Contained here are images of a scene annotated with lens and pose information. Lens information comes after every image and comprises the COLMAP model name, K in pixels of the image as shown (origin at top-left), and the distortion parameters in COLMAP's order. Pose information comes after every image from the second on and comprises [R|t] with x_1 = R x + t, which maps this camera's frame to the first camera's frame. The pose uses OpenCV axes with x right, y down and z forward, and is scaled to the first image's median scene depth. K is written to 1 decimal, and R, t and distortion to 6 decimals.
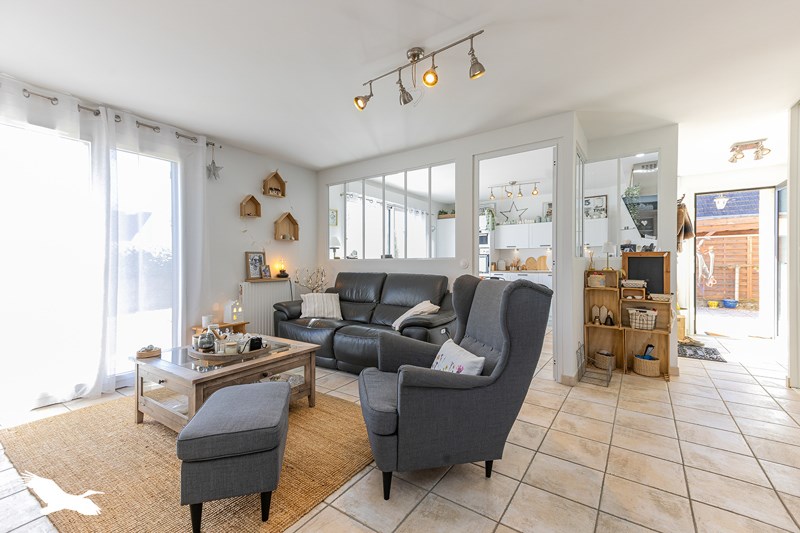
lens RADIAL K [[351.0, 0, 400.6], [0, 351.0, 267.2], [0, 0, 1]] dist [0.001973, -0.000076]
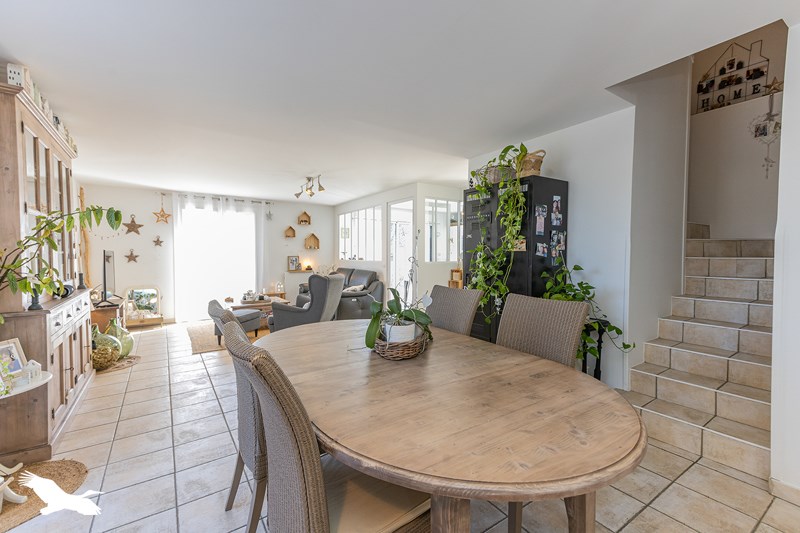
lens RADIAL K [[351.0, 0, 397.5], [0, 351.0, 263.8], [0, 0, 1]] dist [0.001973, -0.000076]
pose [[0.931951, 0.012179, -0.362379, 0.779296], [-0.005938, 0.999814, 0.018330, -0.039958], [0.362535, -0.014930, 0.931851, -0.537802]]
